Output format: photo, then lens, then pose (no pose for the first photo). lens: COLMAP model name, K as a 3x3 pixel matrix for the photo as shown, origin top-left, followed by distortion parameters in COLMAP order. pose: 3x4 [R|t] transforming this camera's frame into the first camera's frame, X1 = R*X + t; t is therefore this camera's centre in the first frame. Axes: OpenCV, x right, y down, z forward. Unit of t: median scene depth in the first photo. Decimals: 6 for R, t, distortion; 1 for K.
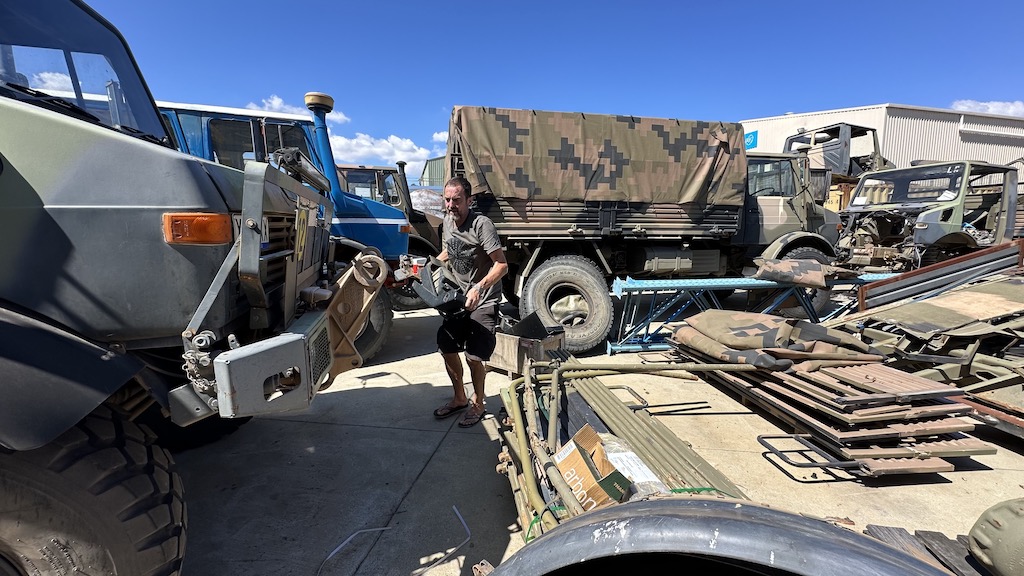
lens RADIAL K [[406.9, 0, 512.0], [0, 406.9, 288.0], [0, 0, 1]] dist [-0.000056, 0.000250]
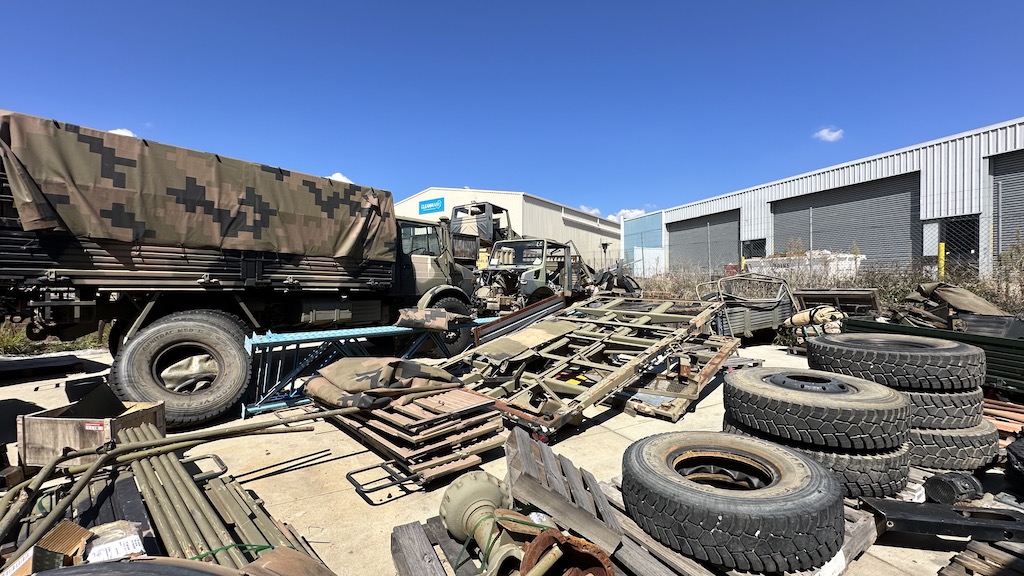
lens RADIAL K [[406.9, 0, 512.0], [0, 406.9, 288.0], [0, 0, 1]] dist [-0.000056, 0.000250]
pose [[0.789578, 0.008045, 0.613598, 0.137766], [0.062616, 0.993639, -0.093603, -0.002120], [-0.610448, 0.112328, 0.784051, -0.097842]]
